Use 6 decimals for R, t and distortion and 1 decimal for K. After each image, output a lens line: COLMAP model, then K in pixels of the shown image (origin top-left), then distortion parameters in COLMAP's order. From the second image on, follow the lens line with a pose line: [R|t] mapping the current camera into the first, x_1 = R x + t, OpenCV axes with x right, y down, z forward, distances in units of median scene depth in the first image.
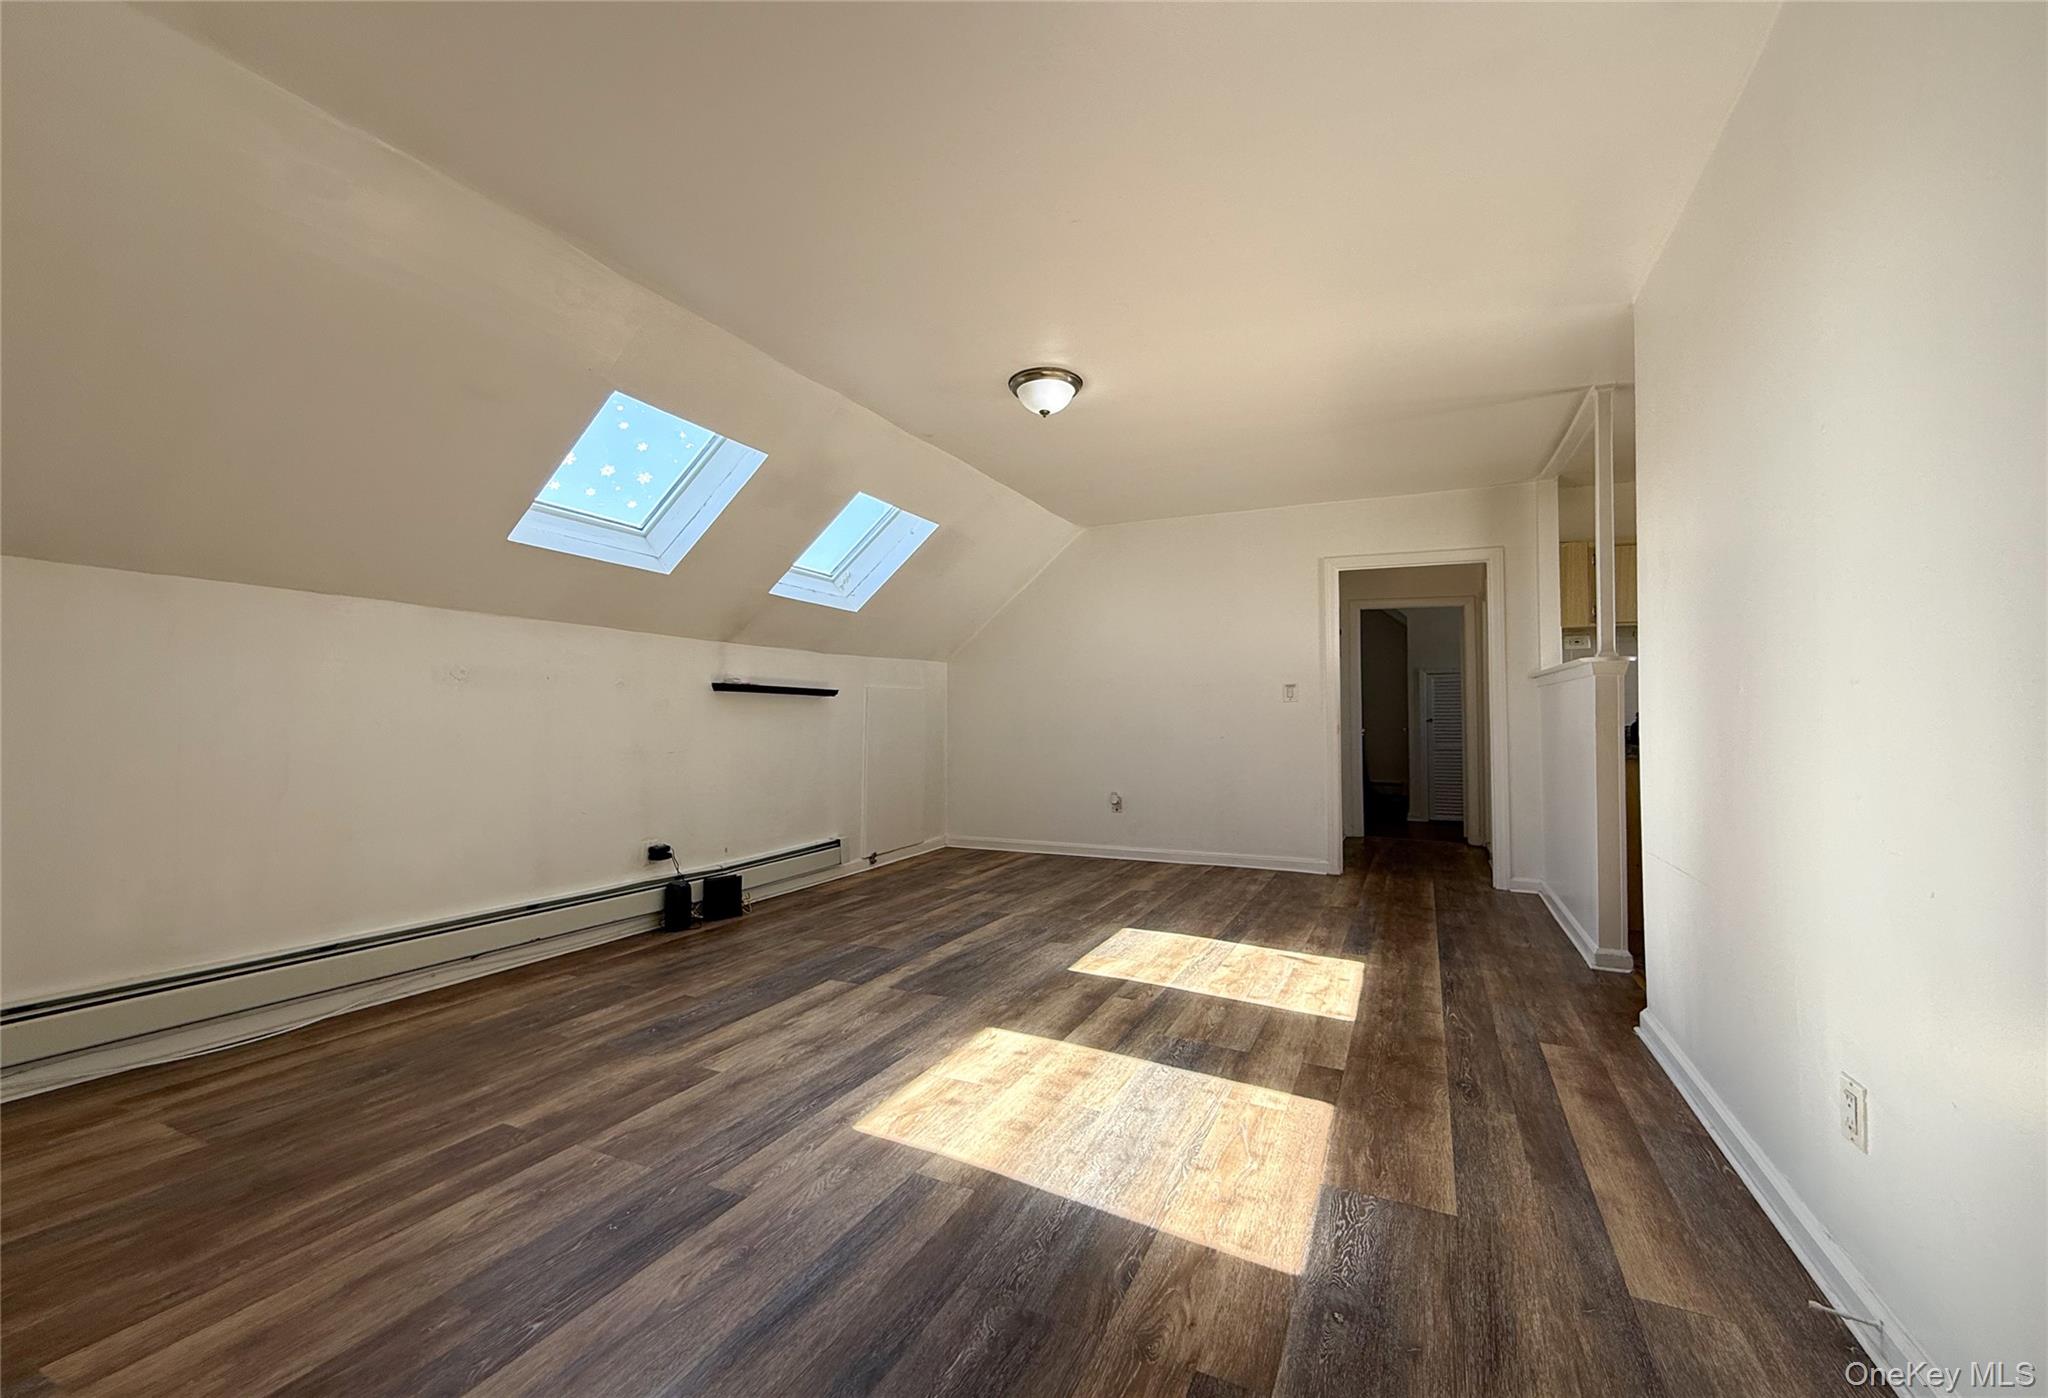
lens RADIAL K [[832.8, 0, 1025.0], [0, 832.8, 641.7], [0, 0, 1]] dist [-0.000458, -0.000124]
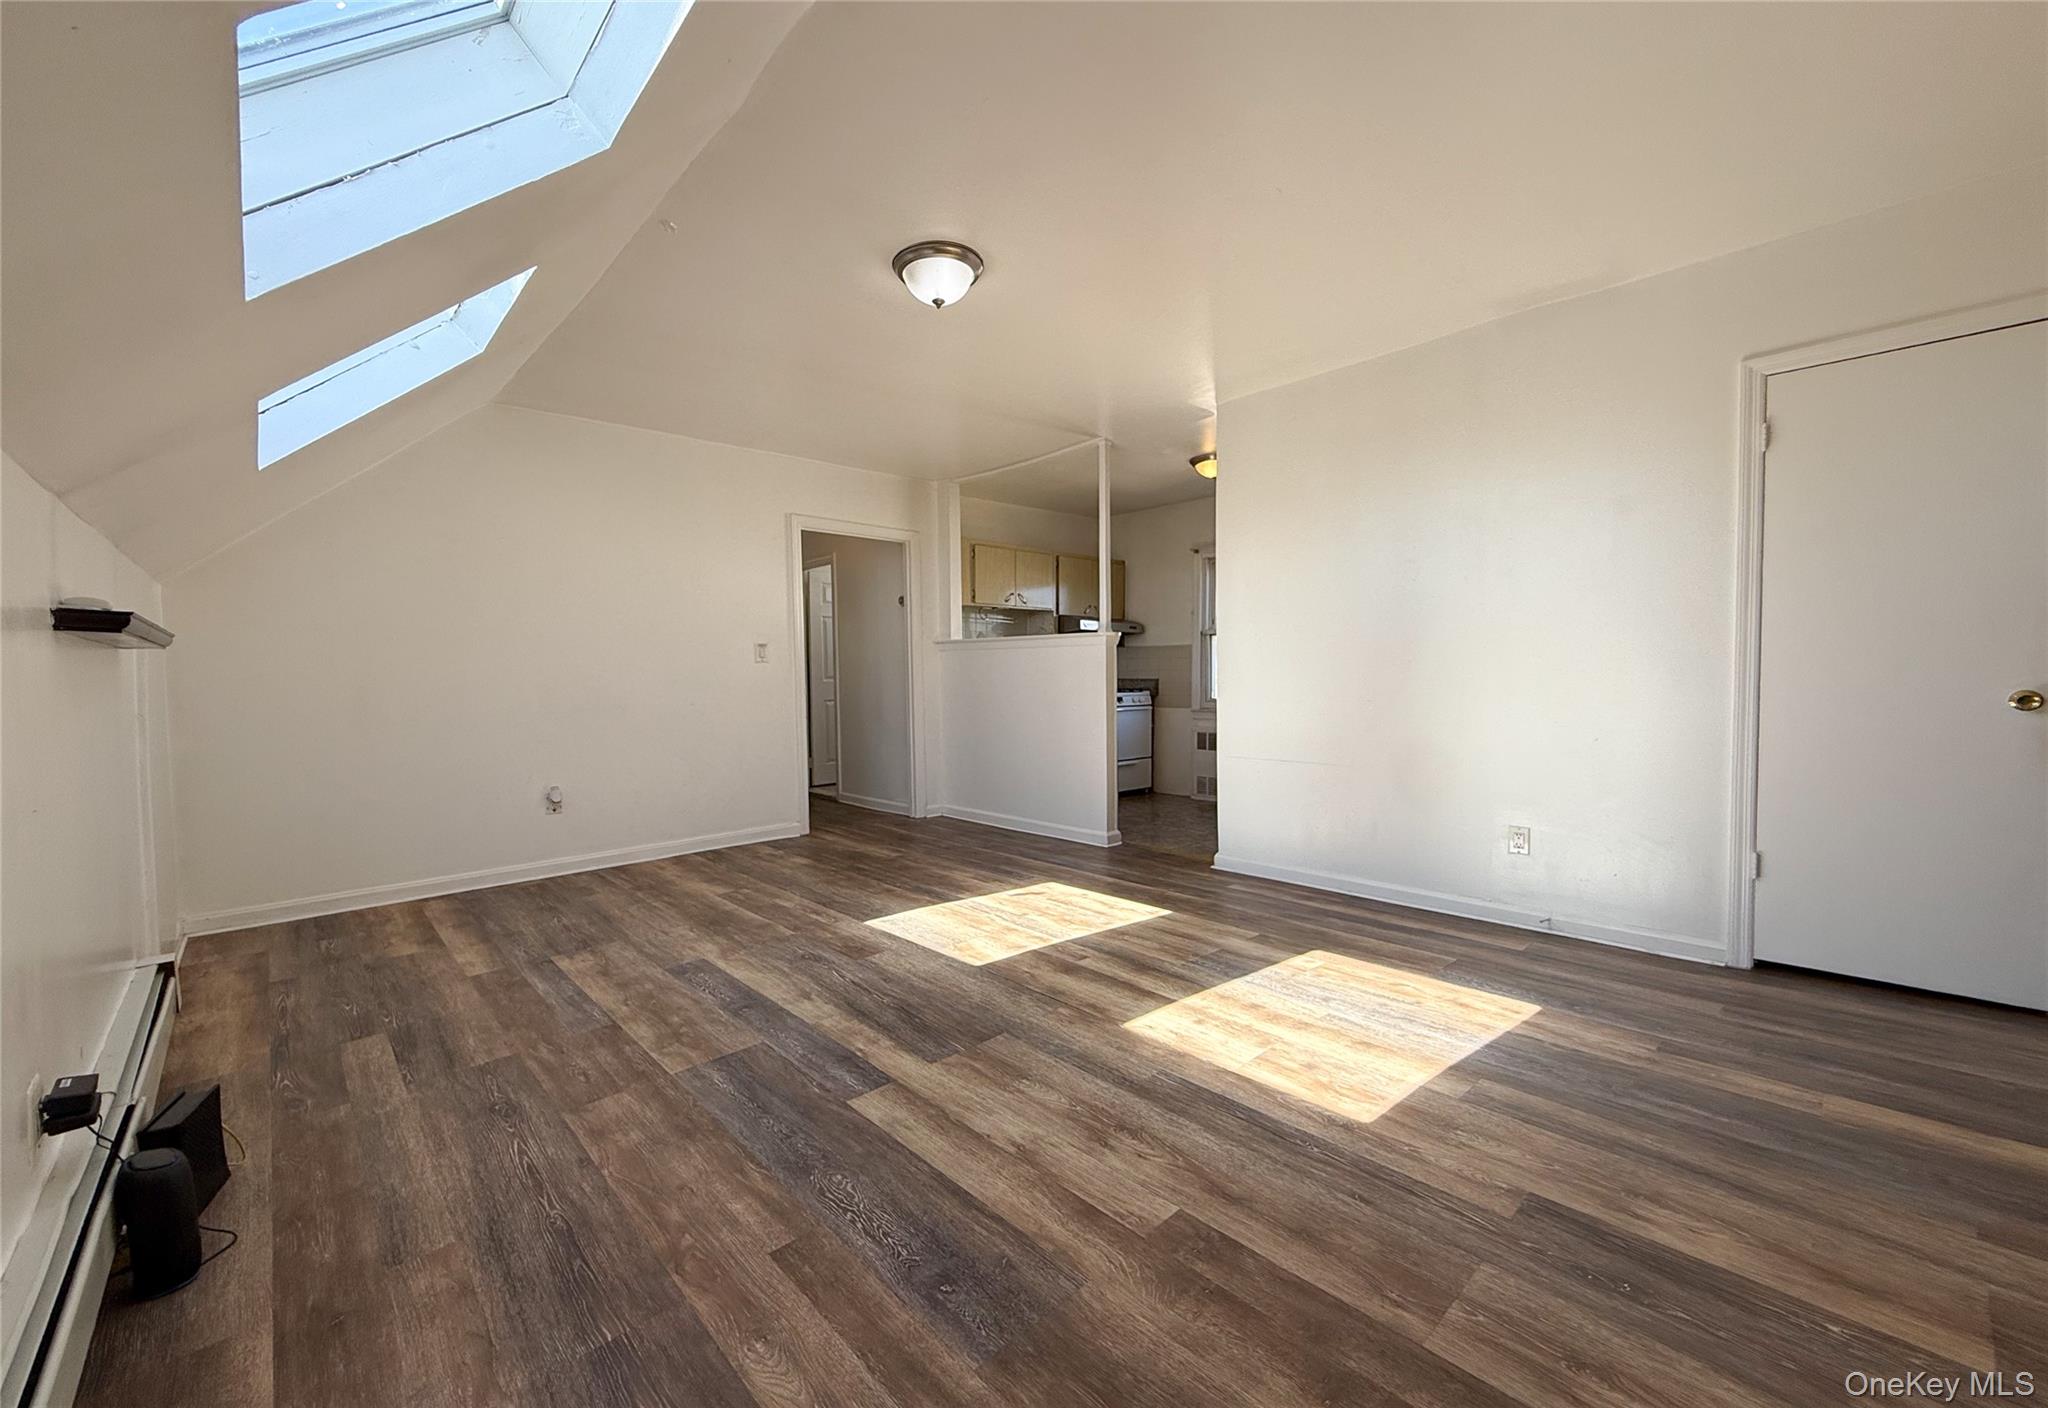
lens RADIAL K [[832.7, 0, 1020.0], [0, 832.7, 691.9], [0, 0, 1]] dist [-0.001085, -0.000253]
pose [[0.373344, -0.032013, 0.927141, -0.828272], [-0.069600, 0.995621, 0.062404, 0.049654], [-0.925079, -0.087828, 0.369481, 0.728028]]
